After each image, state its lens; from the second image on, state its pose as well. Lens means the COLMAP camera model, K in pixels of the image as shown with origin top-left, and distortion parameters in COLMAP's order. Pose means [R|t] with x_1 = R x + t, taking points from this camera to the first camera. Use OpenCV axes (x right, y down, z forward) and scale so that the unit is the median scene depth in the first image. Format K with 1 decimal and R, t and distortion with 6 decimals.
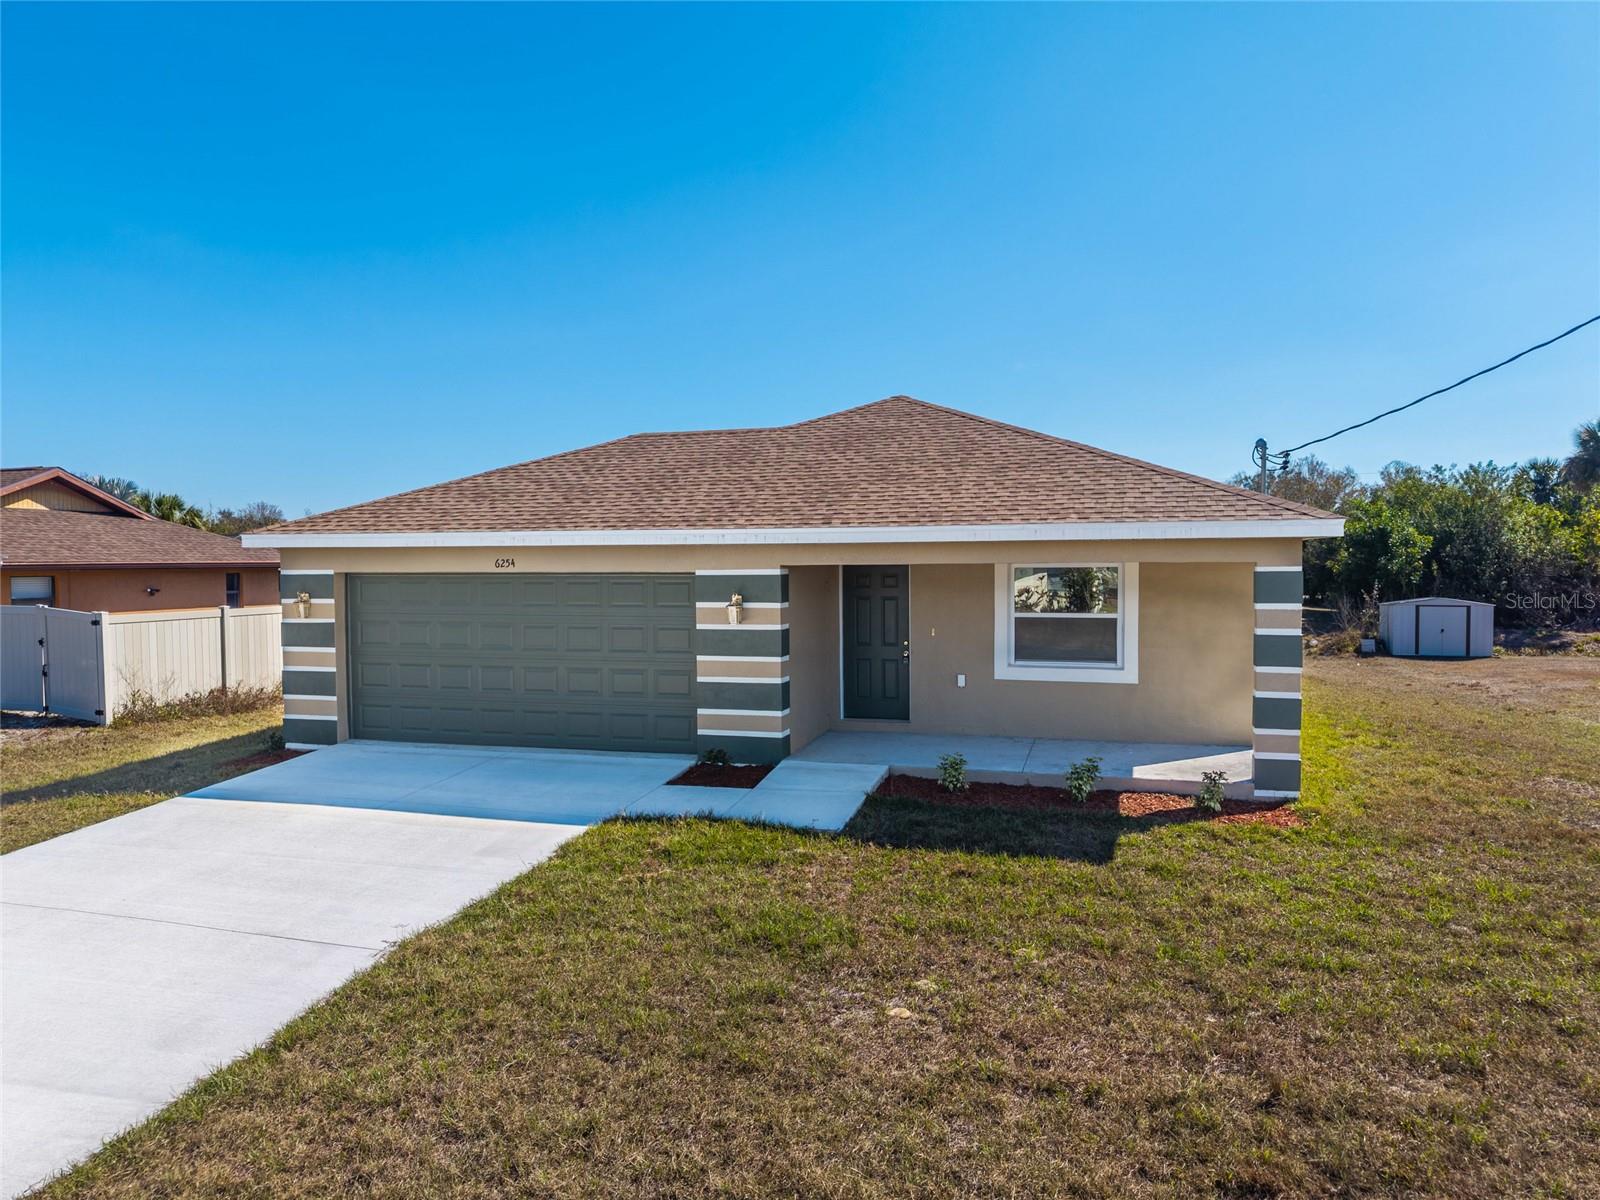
lens RADIAL K [[1096.0, 0, 800.0], [0, 1096.0, 600.0], [0, 0, 1]] dist [0.004404, 0.000103]
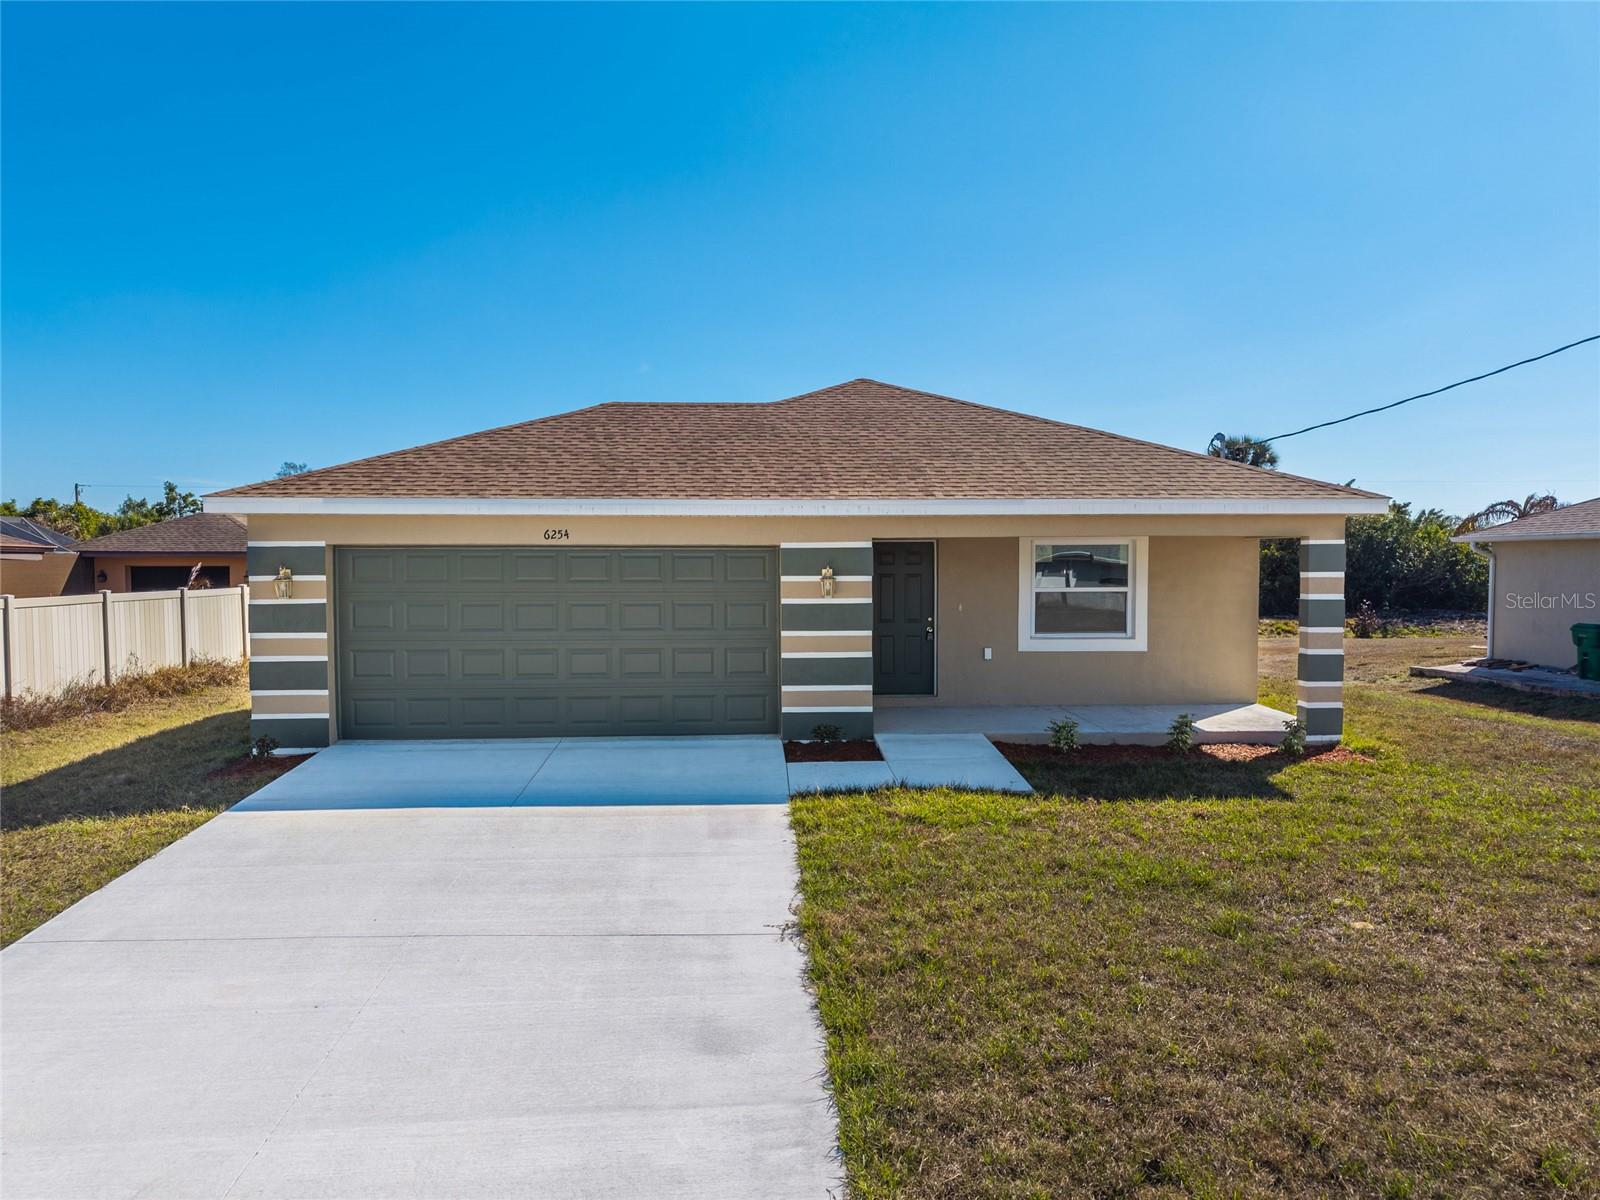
lens RADIAL K [[1104.7, 0, 793.9], [0, 1104.7, 617.1], [0, 0, 1]] dist [0.026522, -0.034720]
pose [[0.943138, -0.012690, 0.332159, -0.387739], [0.009058, 0.999881, 0.012480, 0.025035], [-0.332278, -0.008762, 0.943141, 0.073583]]
